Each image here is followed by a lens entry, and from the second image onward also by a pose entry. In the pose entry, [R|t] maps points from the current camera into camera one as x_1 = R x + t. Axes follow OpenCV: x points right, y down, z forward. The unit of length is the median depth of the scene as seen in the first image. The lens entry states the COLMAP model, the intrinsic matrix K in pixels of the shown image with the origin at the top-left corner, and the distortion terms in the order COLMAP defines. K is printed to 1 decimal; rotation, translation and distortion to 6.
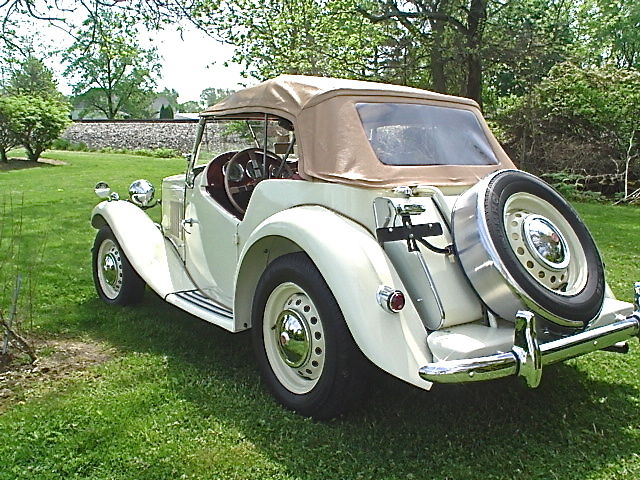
lens RADIAL K [[624.3, 0, 320.0], [0, 624.3, 240.0], [0, 0, 1]] dist [-0.128672, 0.116193]
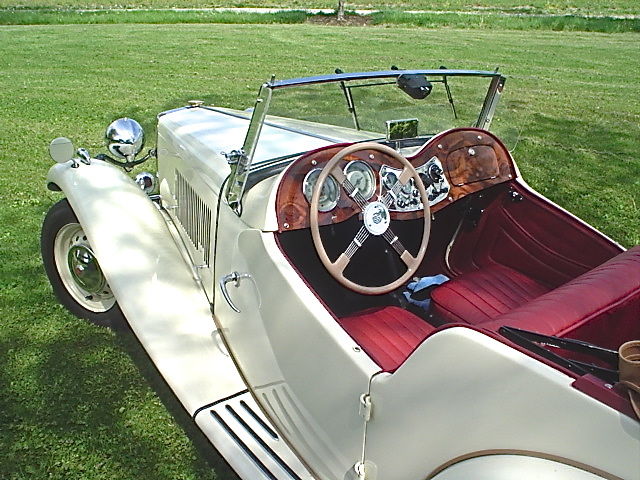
lens RADIAL K [[624.3, 0, 320.0], [0, 624.3, 240.0], [0, 0, 1]] dist [-0.128672, 0.116193]
pose [[0.997794, 0.030058, 0.059190, -0.257382], [-0.044850, 0.962585, 0.267242, -0.316620], [-0.048942, -0.269307, 0.961810, 0.742872]]
